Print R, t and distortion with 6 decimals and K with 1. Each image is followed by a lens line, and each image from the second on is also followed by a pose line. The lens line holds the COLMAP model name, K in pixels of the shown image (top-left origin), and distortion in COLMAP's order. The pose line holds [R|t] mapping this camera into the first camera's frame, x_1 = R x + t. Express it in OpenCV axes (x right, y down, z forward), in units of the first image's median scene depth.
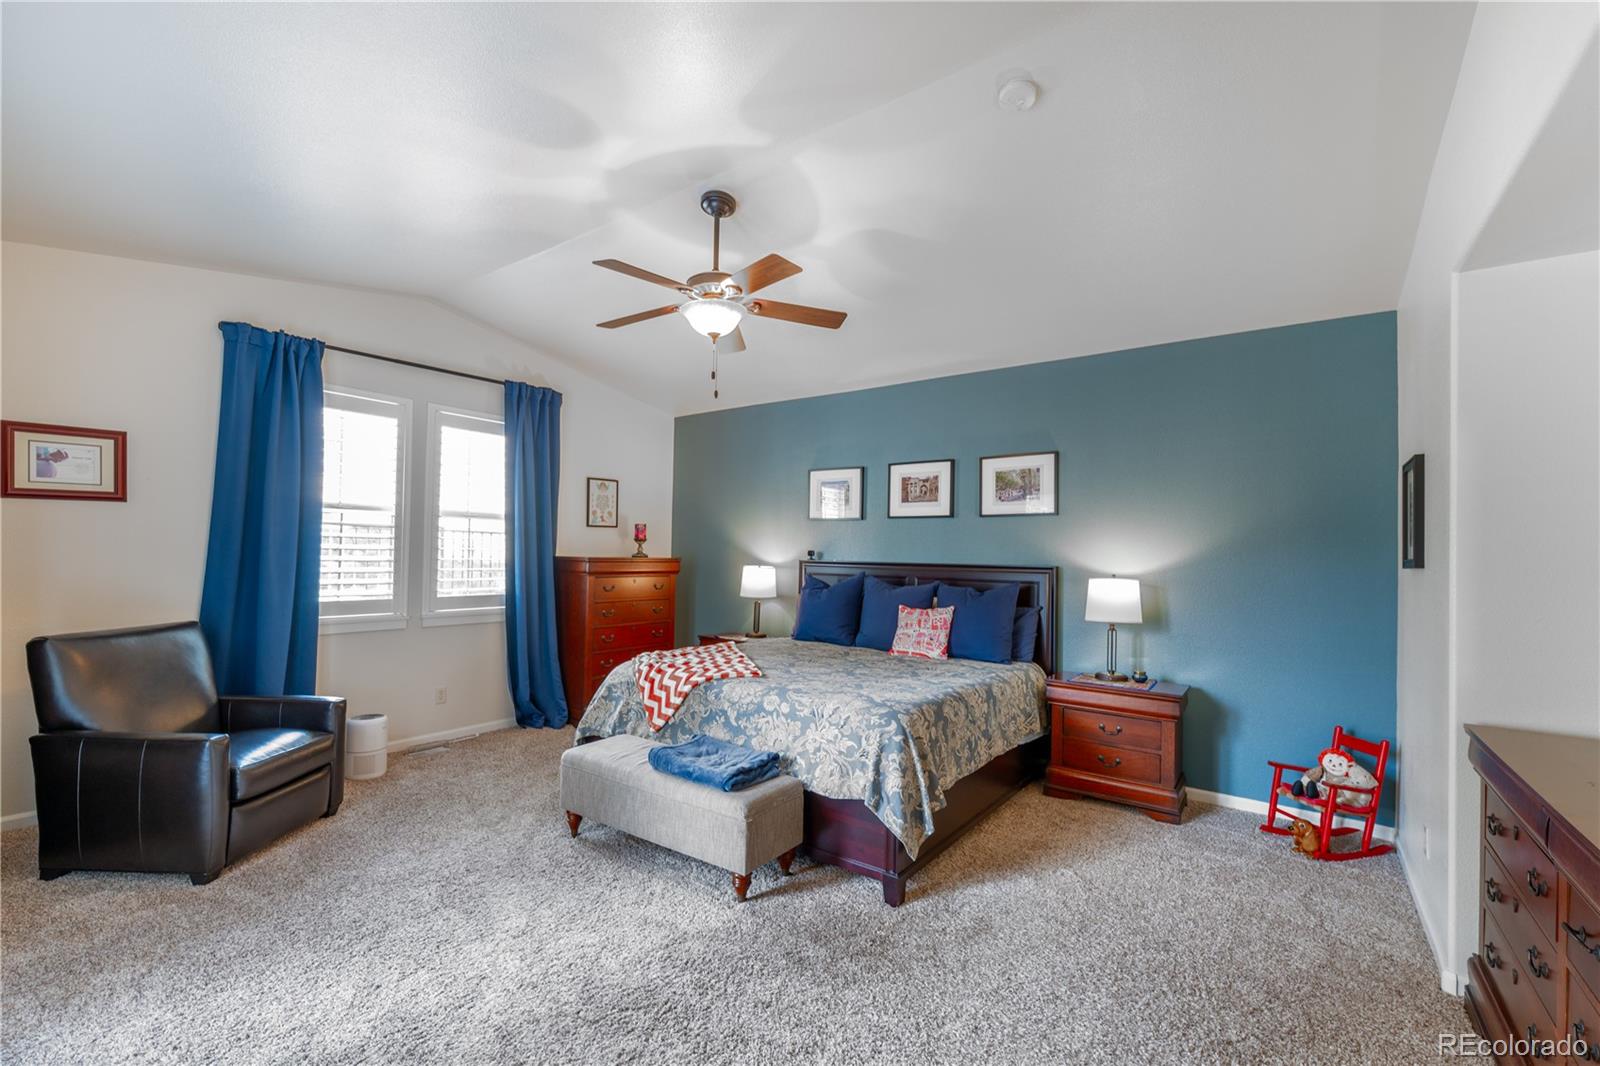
lens RADIAL K [[680.3, 0, 783.5], [0, 680.3, 540.5], [0, 0, 1]] dist [0.011082, -0.000152]
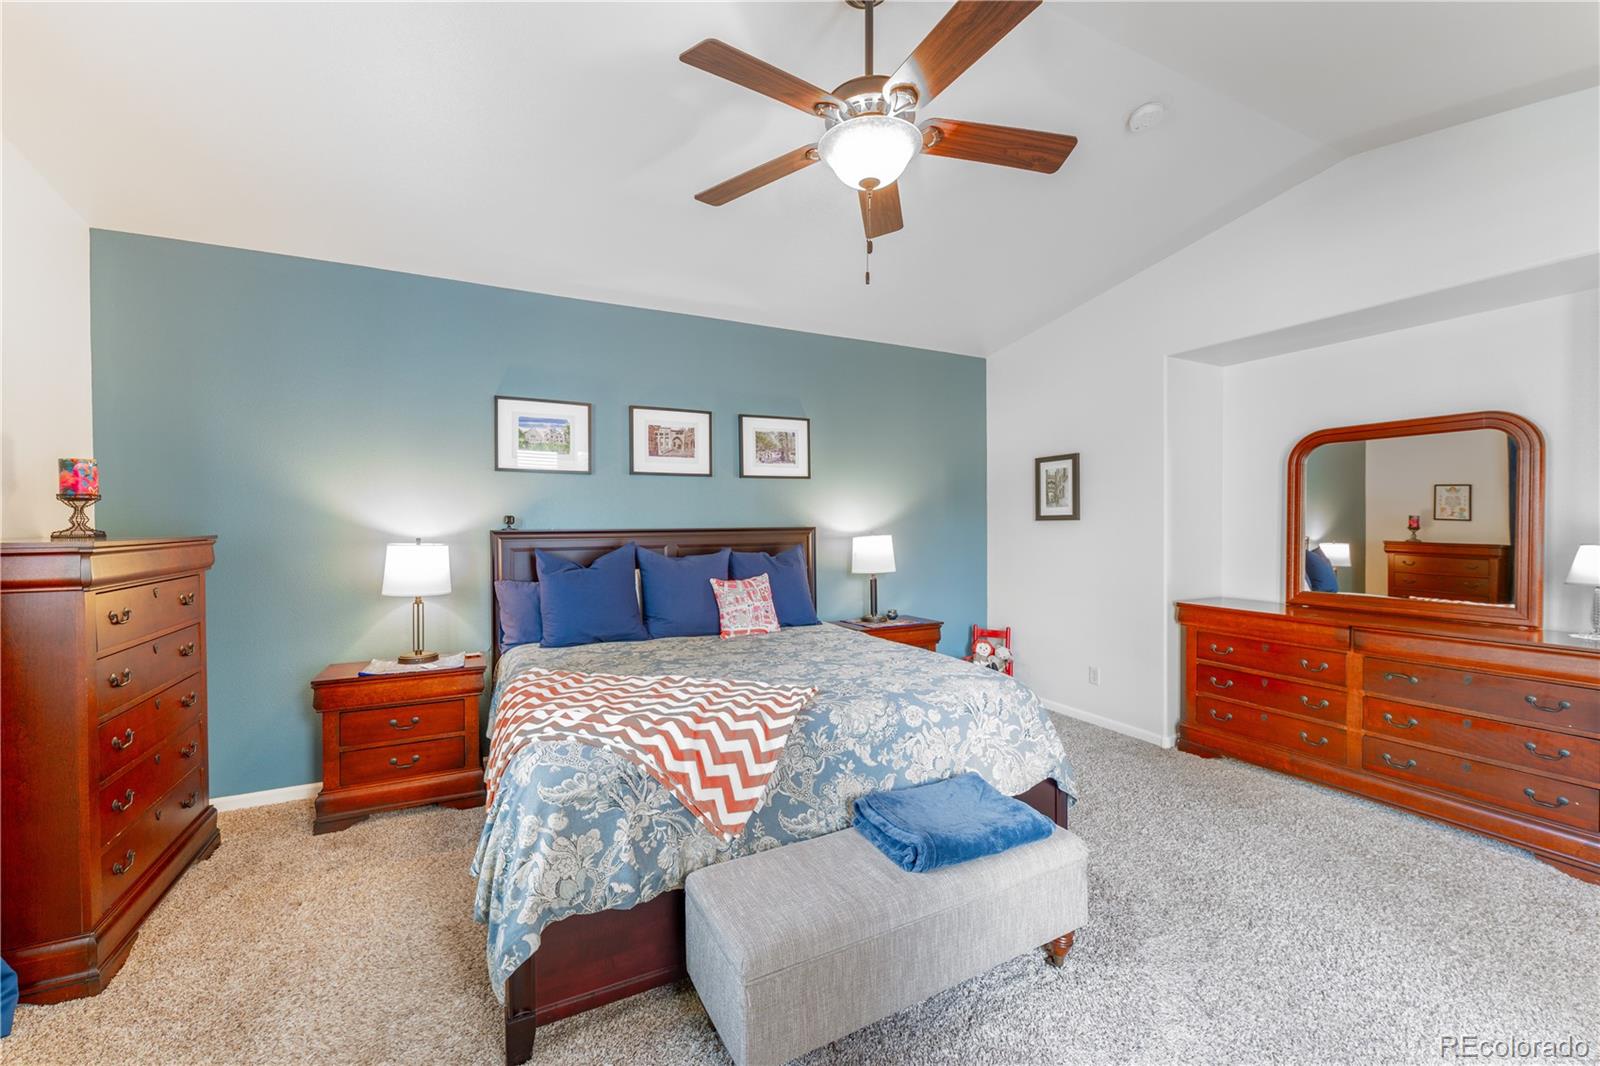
lens RADIAL K [[634.1, 0, 793.0], [0, 634.1, 526.7], [0, 0, 1]] dist [0.000440, -0.000486]
pose [[0.447602, -0.029489, 0.893746, -0.484103], [-0.002368, 0.999414, 0.034161, 0.003529], [-0.894230, -0.017407, 0.447270, 0.559467]]
